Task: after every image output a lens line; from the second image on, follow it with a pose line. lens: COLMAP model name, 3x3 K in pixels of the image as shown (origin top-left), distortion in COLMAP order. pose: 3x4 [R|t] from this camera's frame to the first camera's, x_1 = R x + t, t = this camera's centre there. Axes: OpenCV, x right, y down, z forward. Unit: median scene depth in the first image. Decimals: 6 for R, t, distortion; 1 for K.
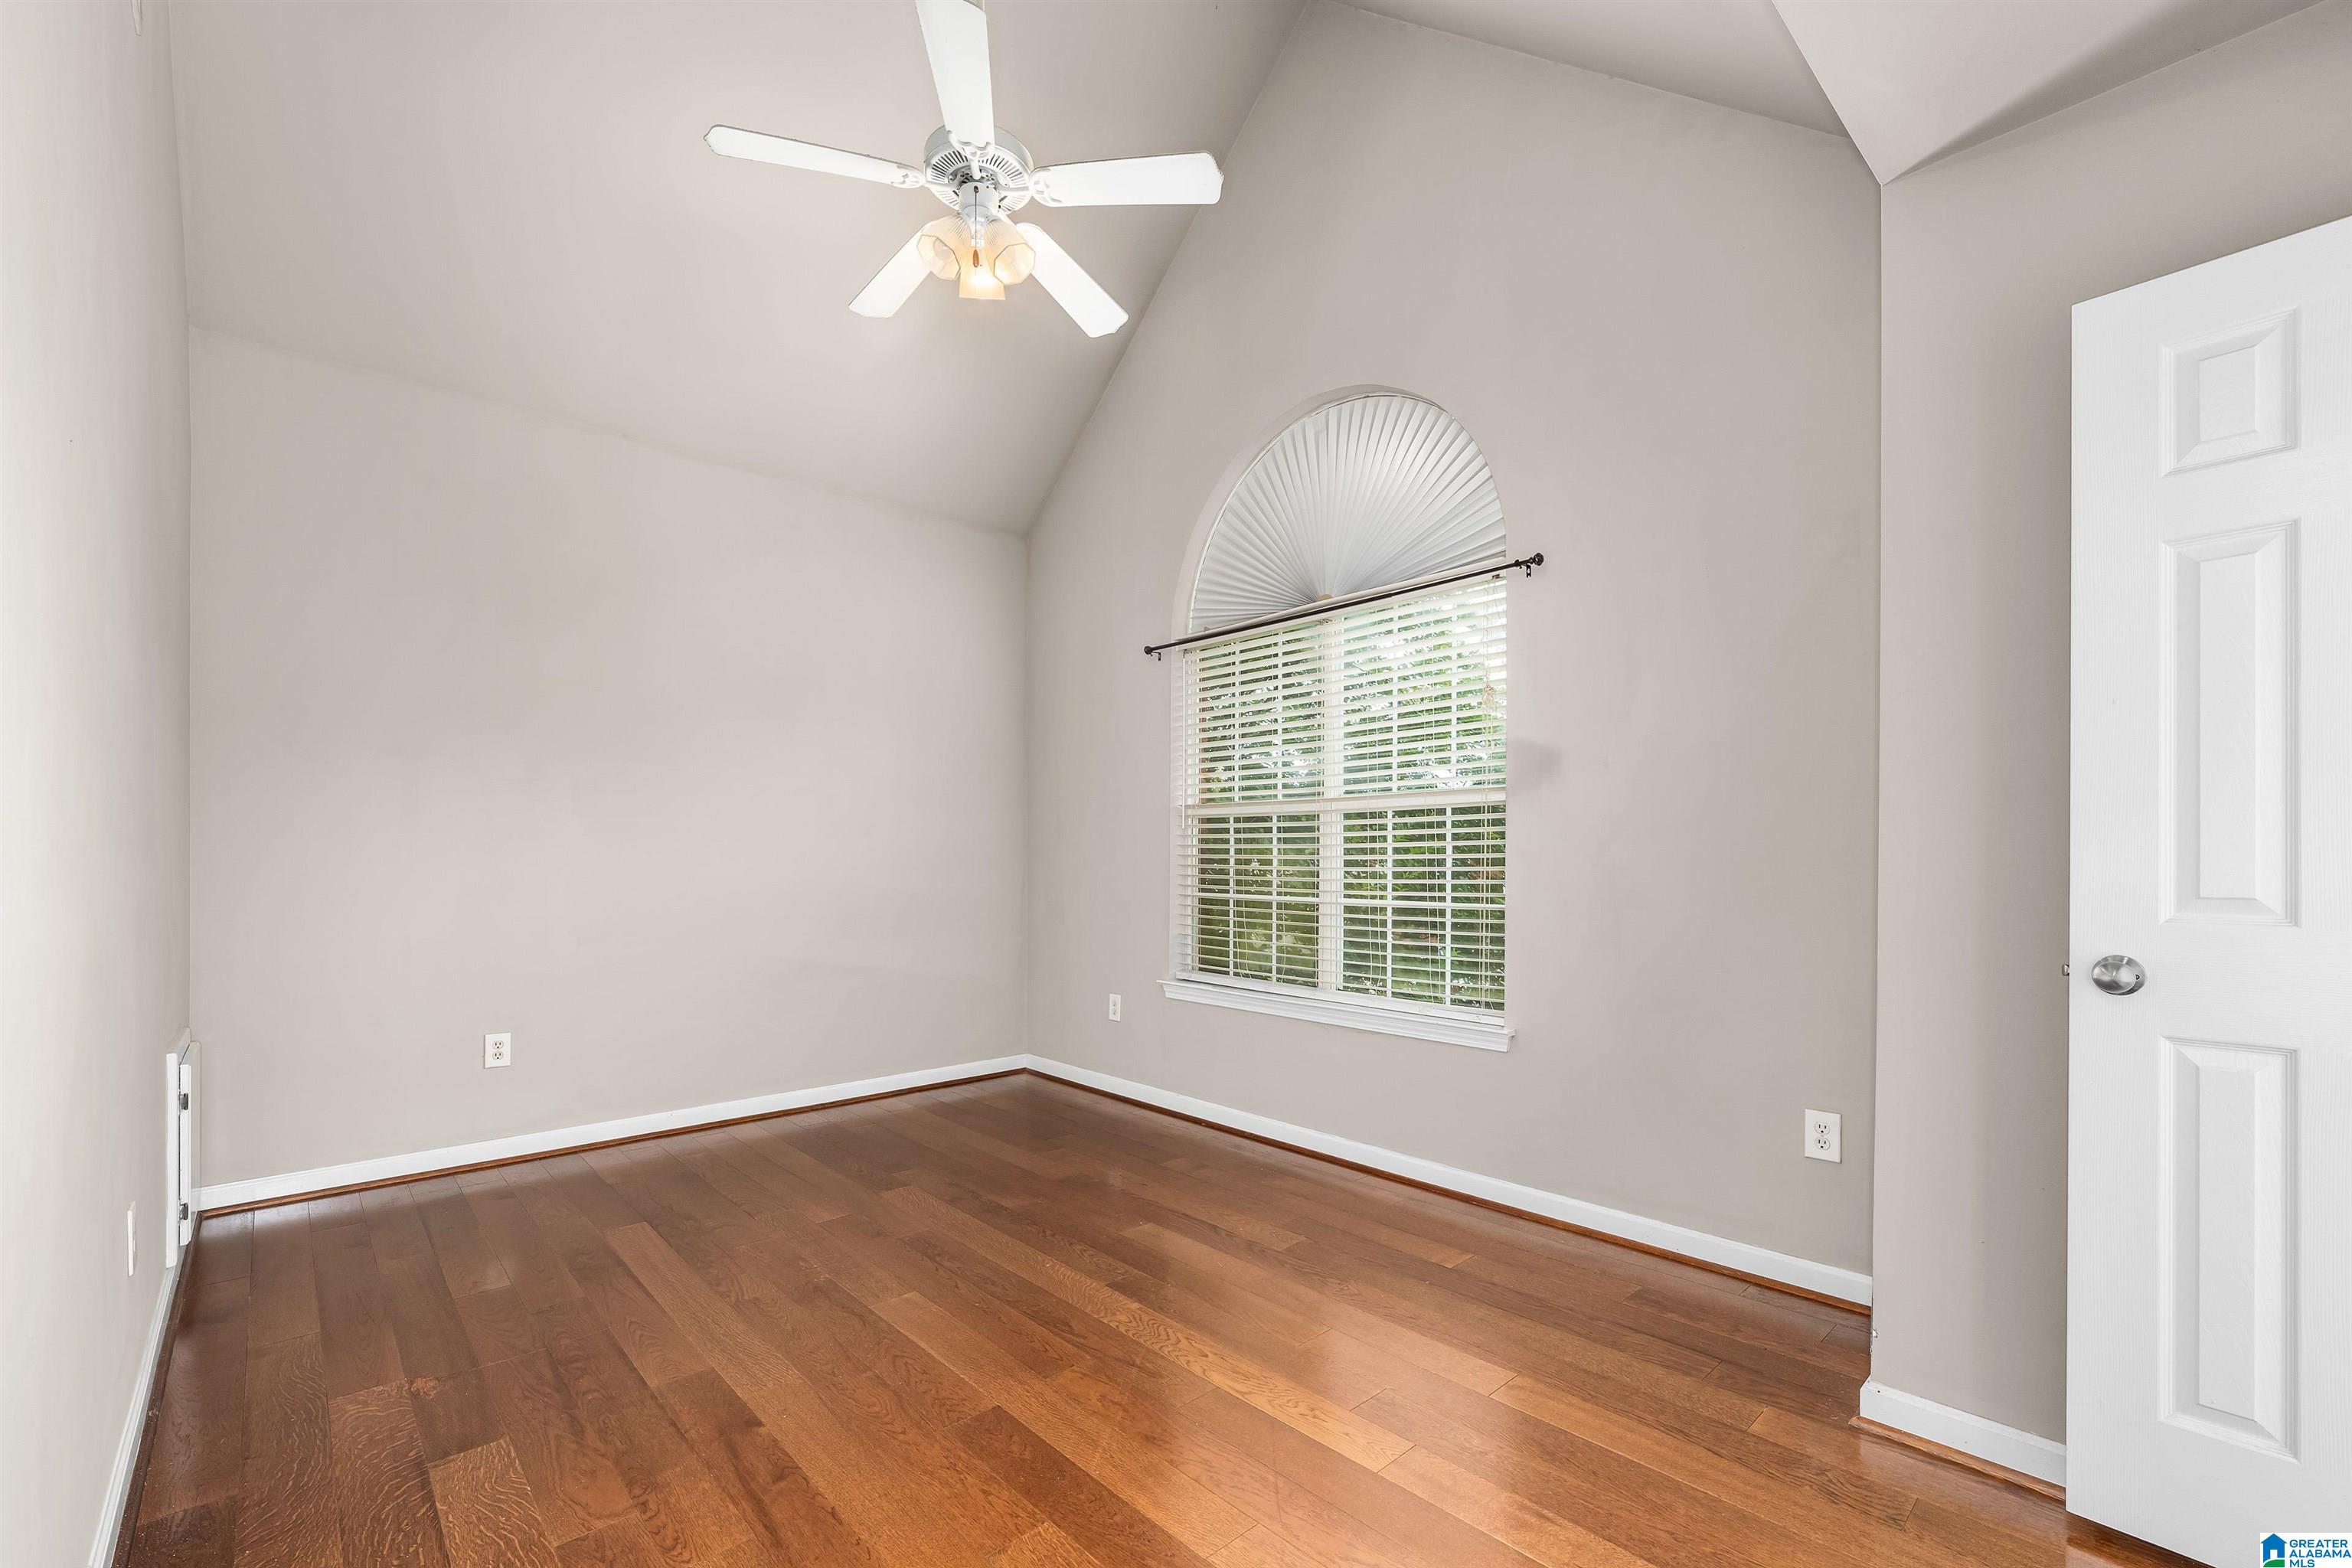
lens RADIAL K [[963.1, 0, 1175.4], [0, 963.1, 855.0], [0, 0, 1]] dist [0.001252, 0.000175]
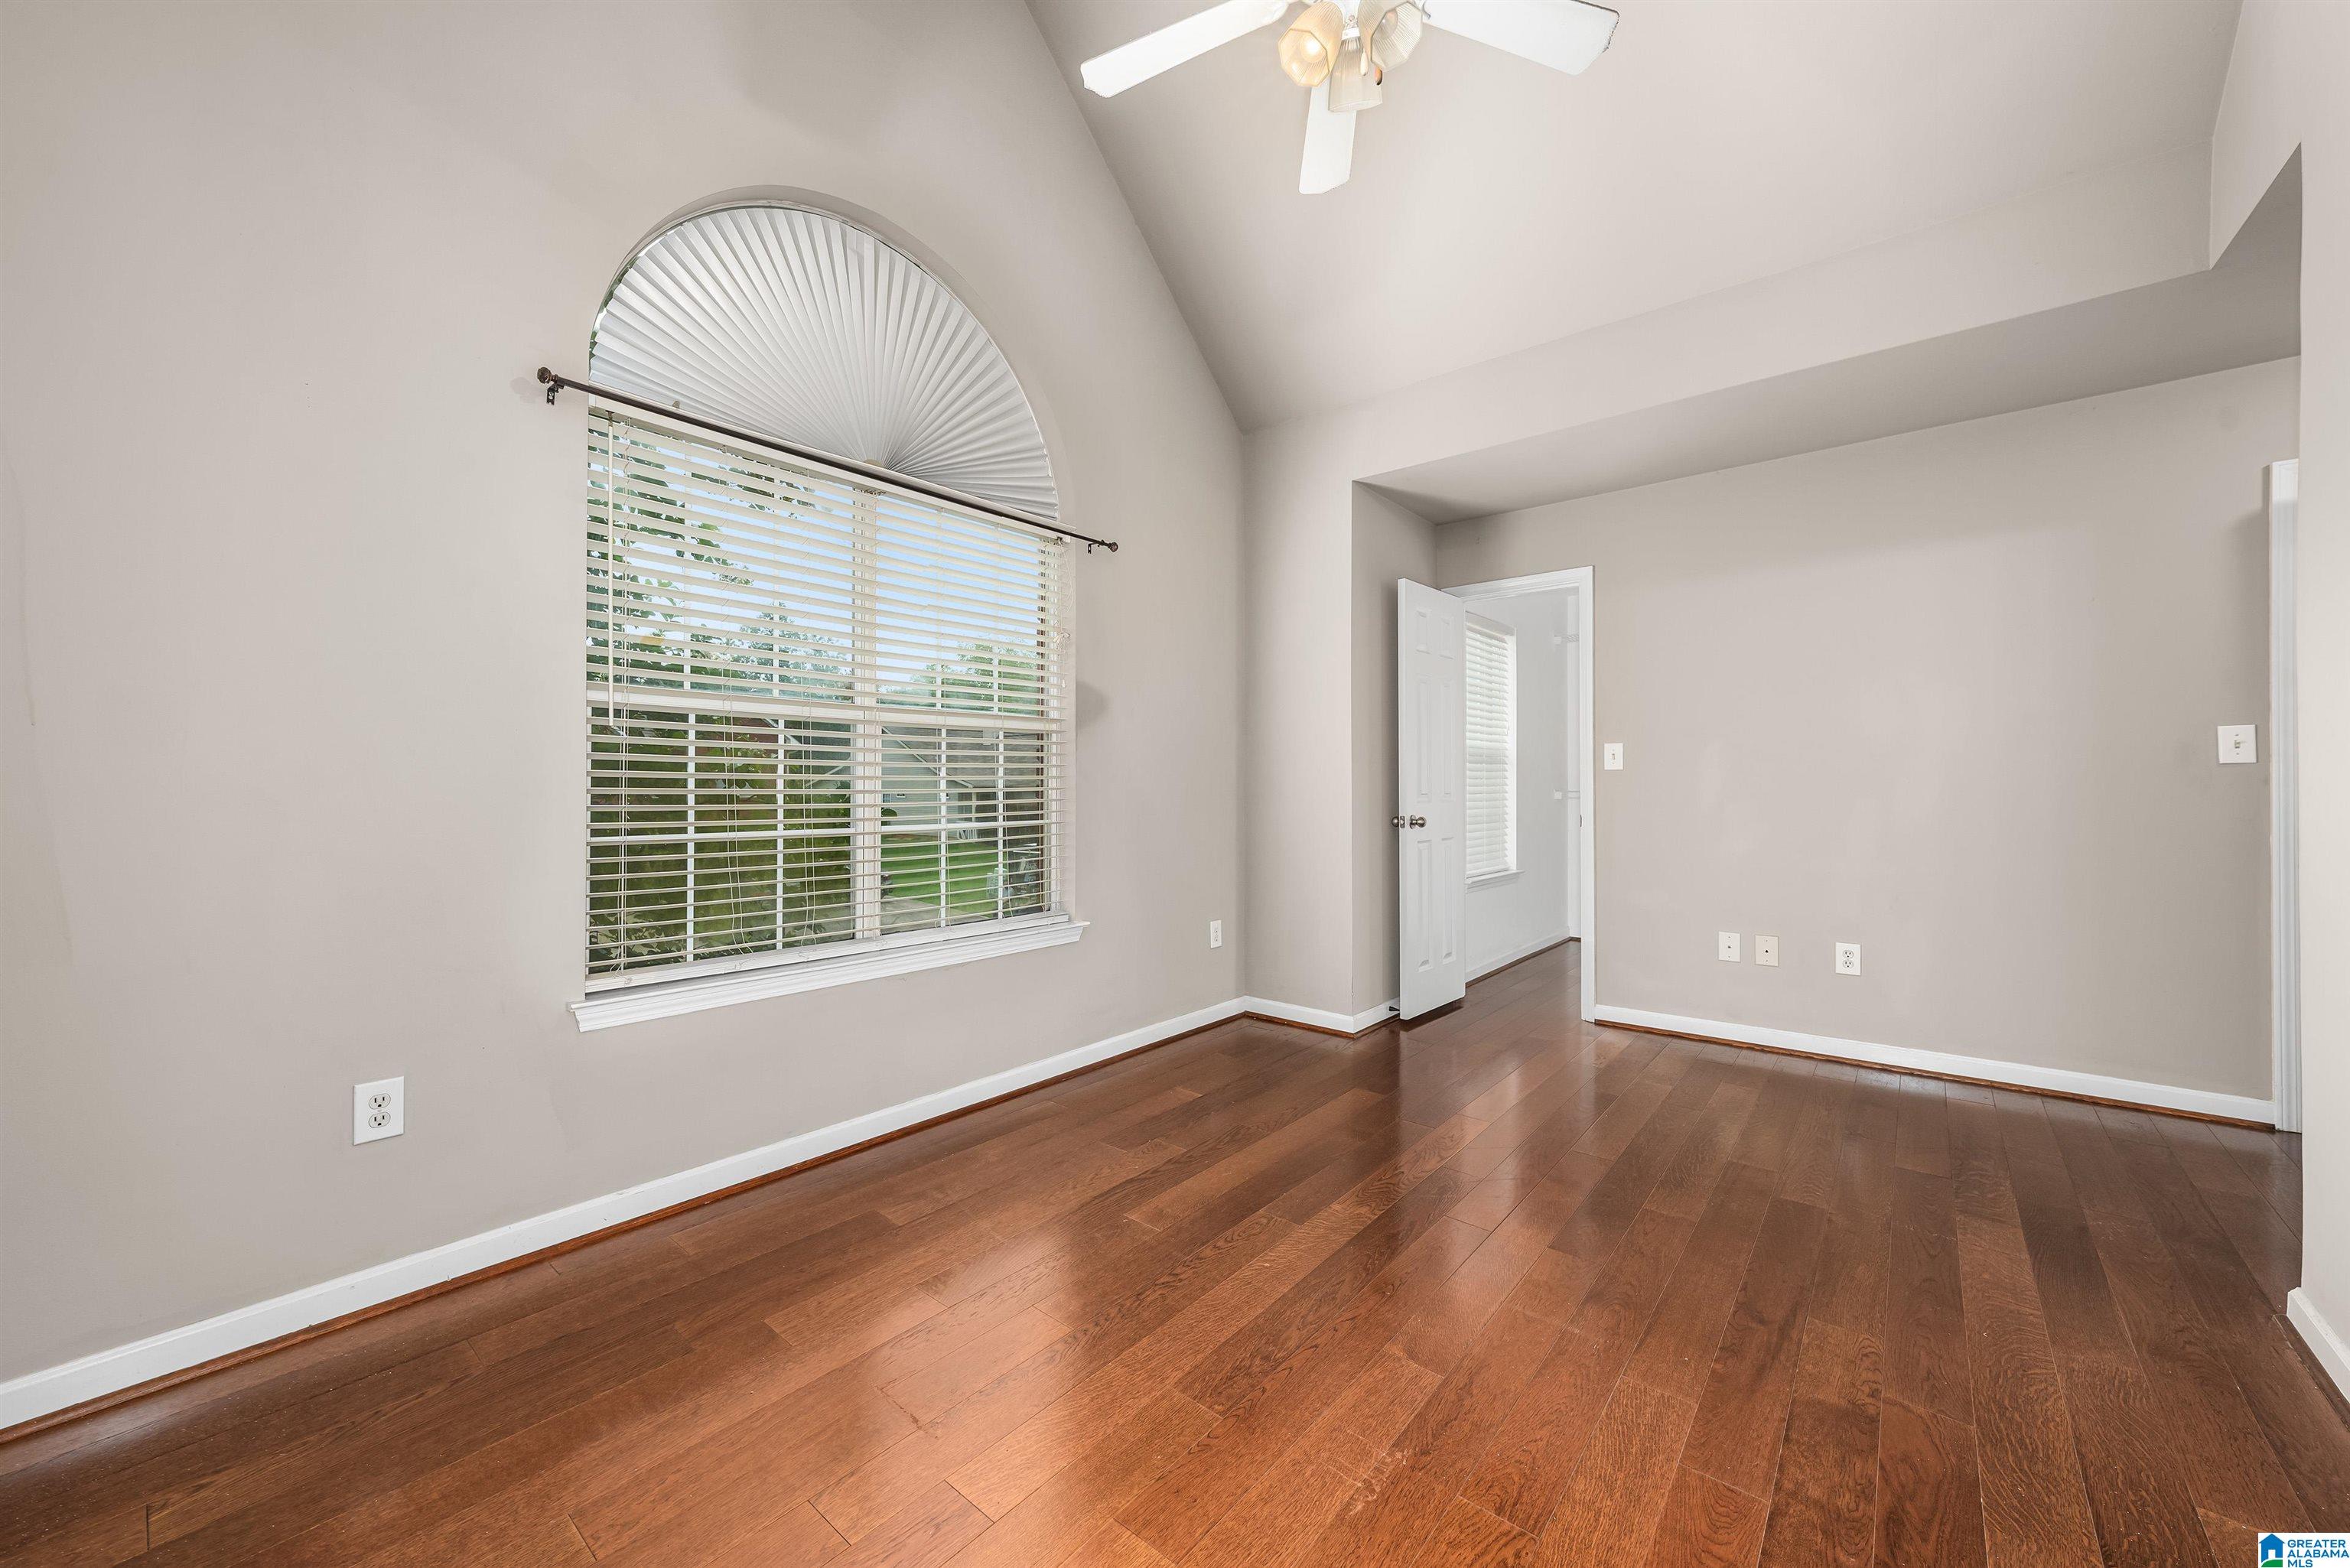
lens RADIAL K [[878.2, 0, 1175.0], [0, 878.2, 784.0], [0, 0, 1]] dist [-0.001981, -0.000157]
pose [[-0.121394, -0.001785, 0.992603, -0.628230], [-0.004801, 0.999988, 0.001211, 0.005666], [-0.992593, -0.004619, -0.121401, 0.838230]]
